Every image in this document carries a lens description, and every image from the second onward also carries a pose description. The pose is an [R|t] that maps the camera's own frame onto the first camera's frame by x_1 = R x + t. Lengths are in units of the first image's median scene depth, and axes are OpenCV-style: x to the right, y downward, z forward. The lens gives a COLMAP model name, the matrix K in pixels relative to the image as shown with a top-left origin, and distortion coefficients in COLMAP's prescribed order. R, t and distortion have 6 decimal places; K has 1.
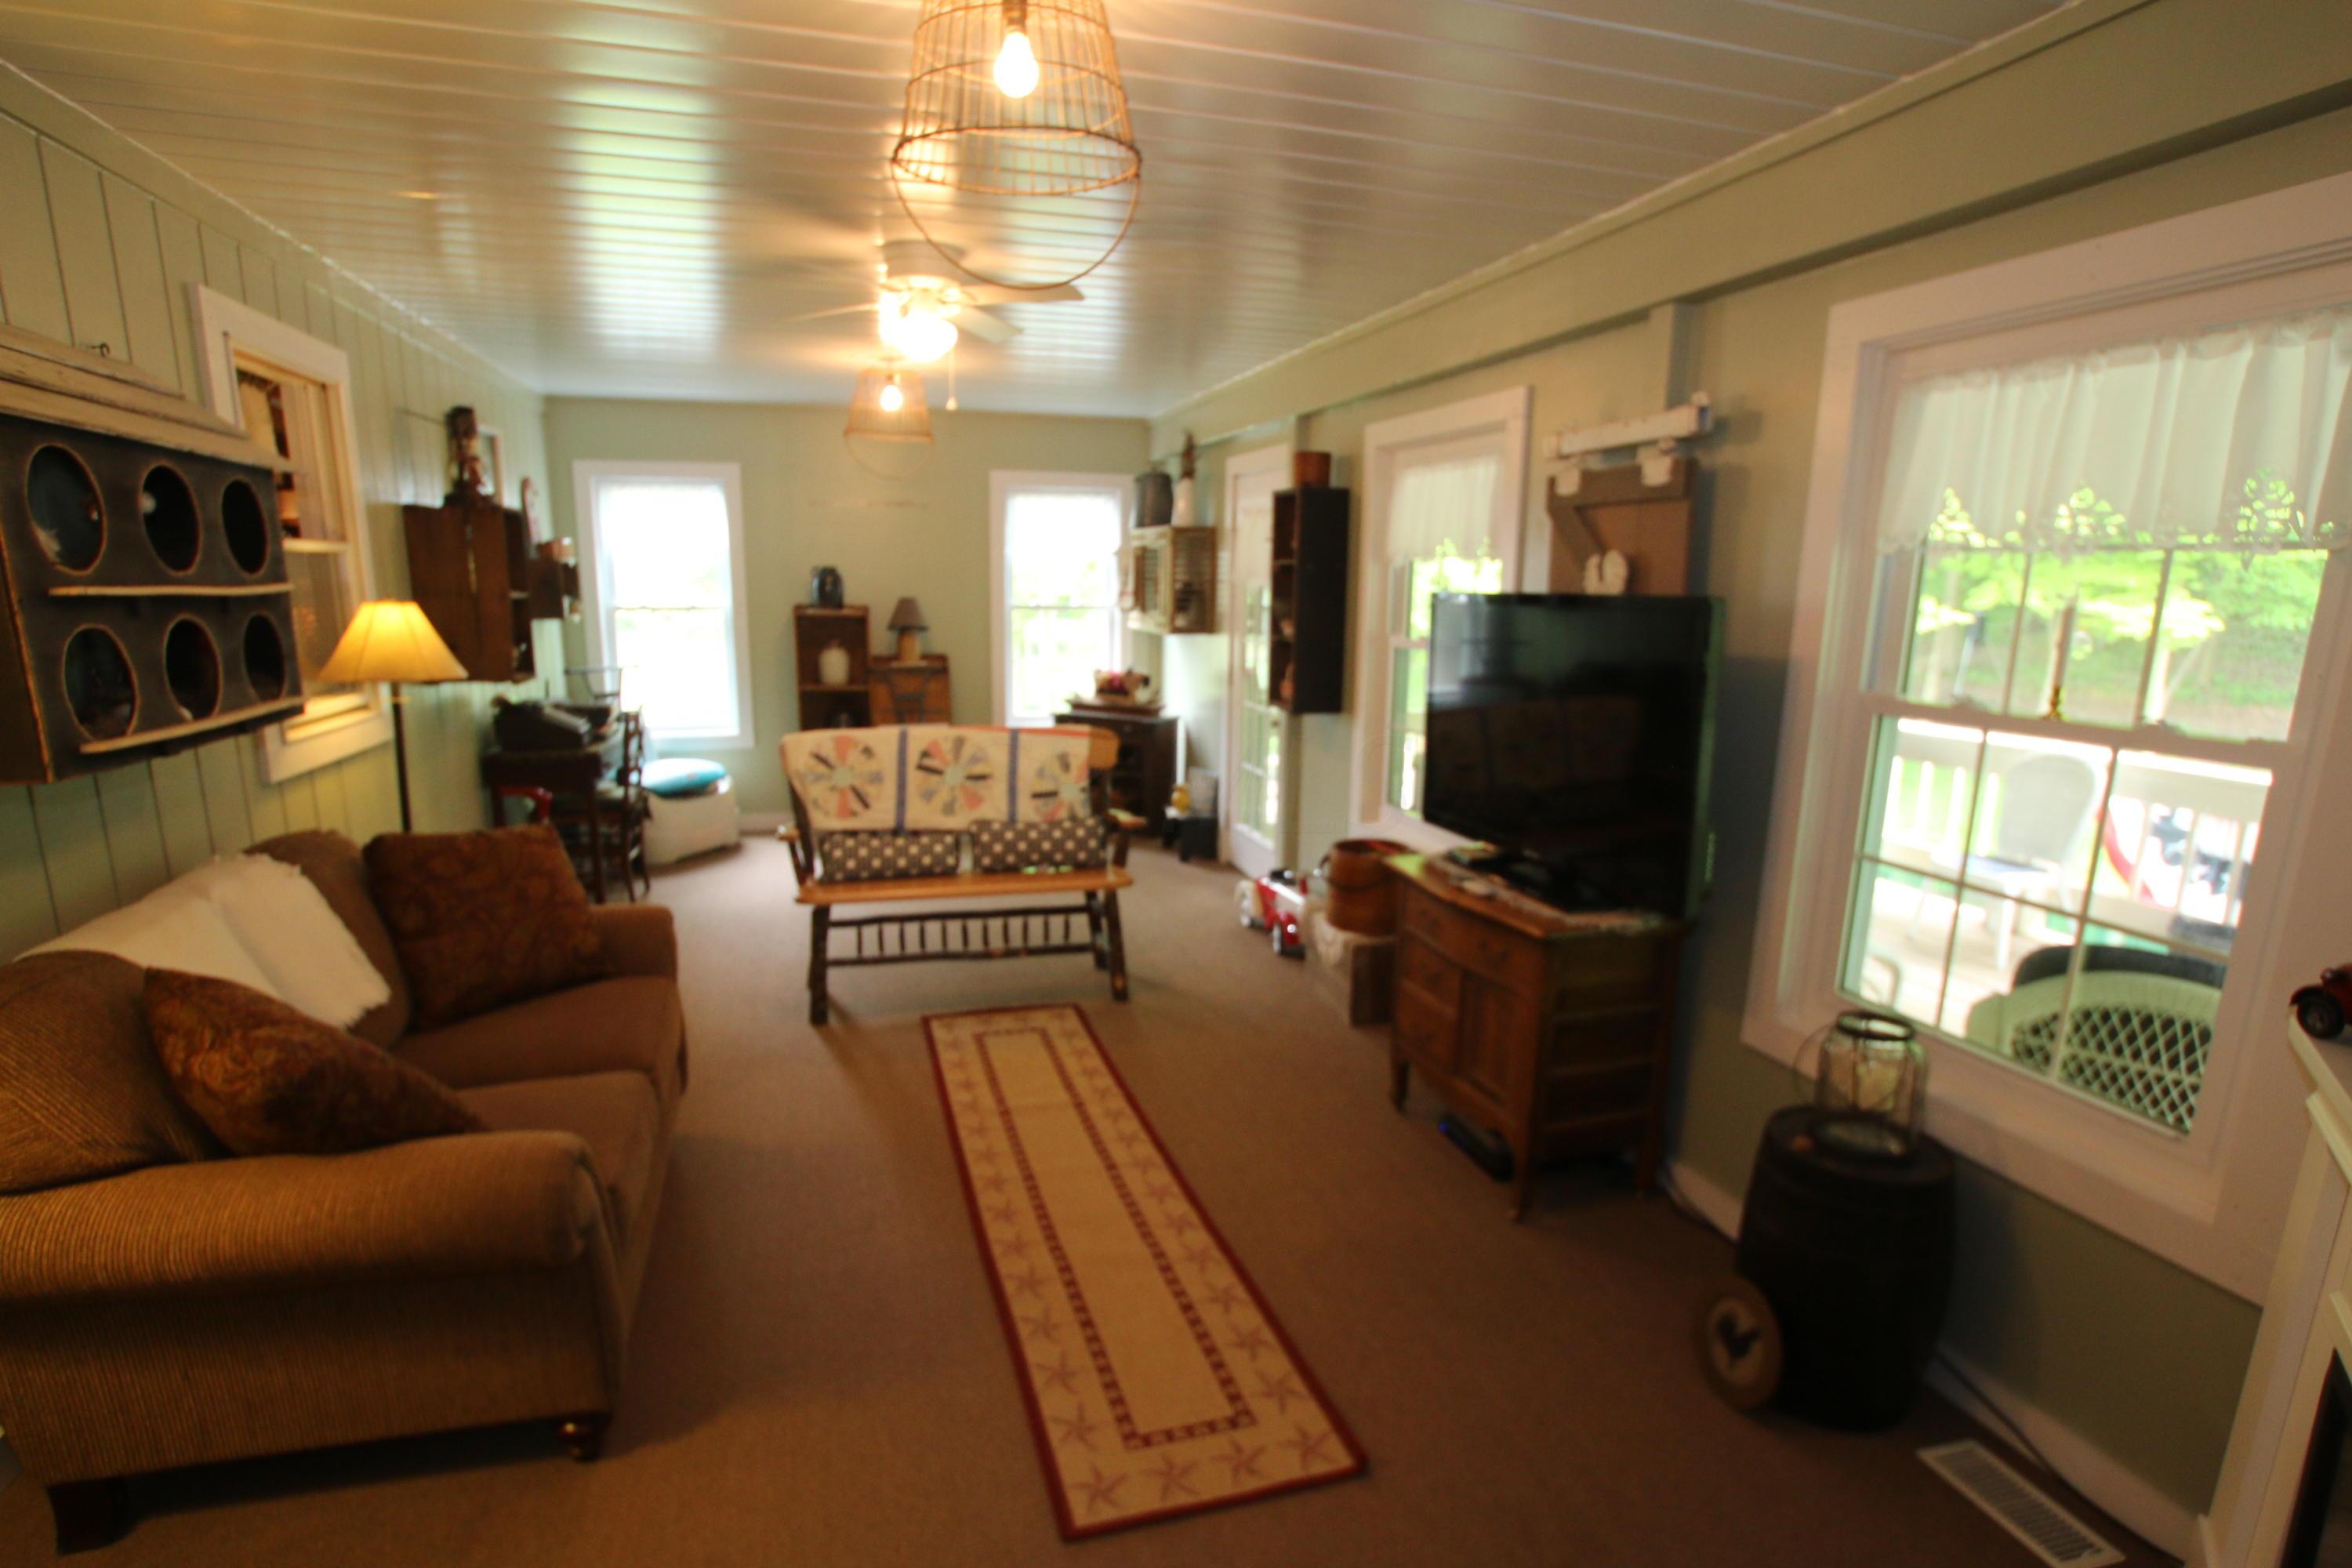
lens RADIAL K [[1175.8, 0, 1171.1], [0, 1175.8, 832.0], [0, 0, 1]] dist [-0.071893, 0.032727]
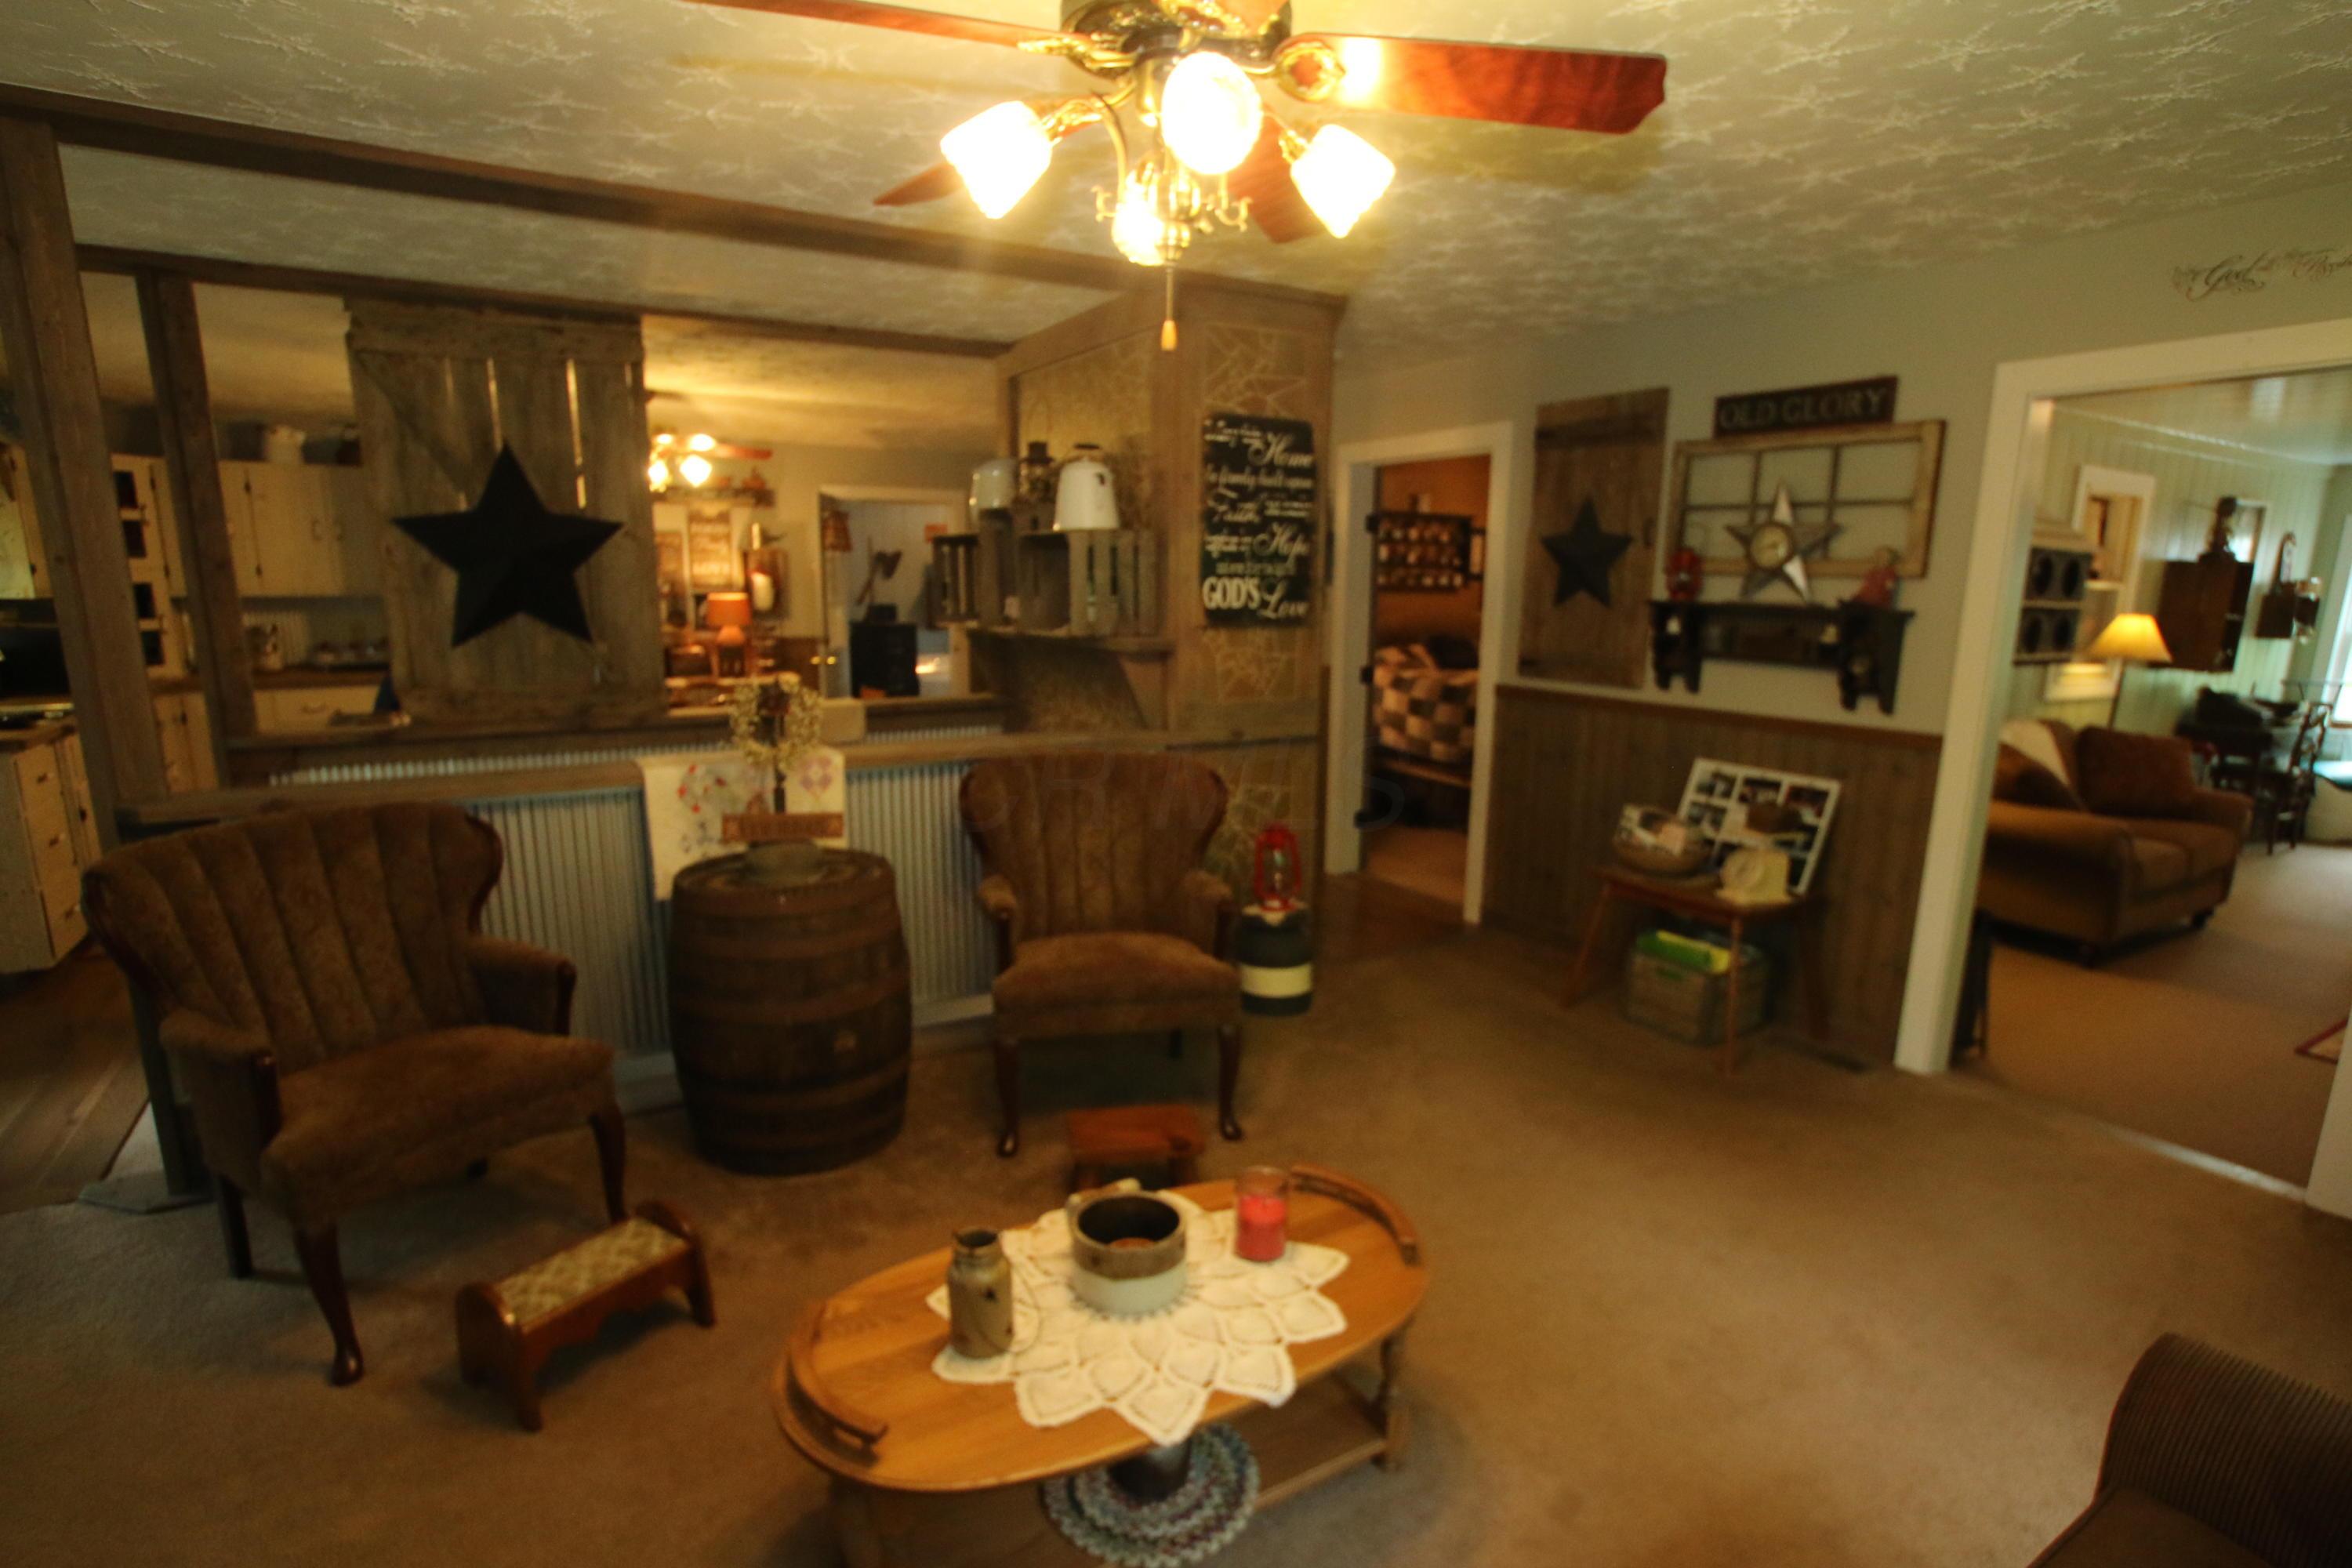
lens RADIAL K [[1175.8, 0, 1171.1], [0, 1175.8, 832.0], [0, 0, 1]] dist [-0.071893, 0.032727]
pose [[0.251011, 0.202289, -0.946611, 0.577359], [-0.221787, 0.963924, 0.147177, 0.167107], [0.942233, 0.173003, 0.286821, -0.738289]]
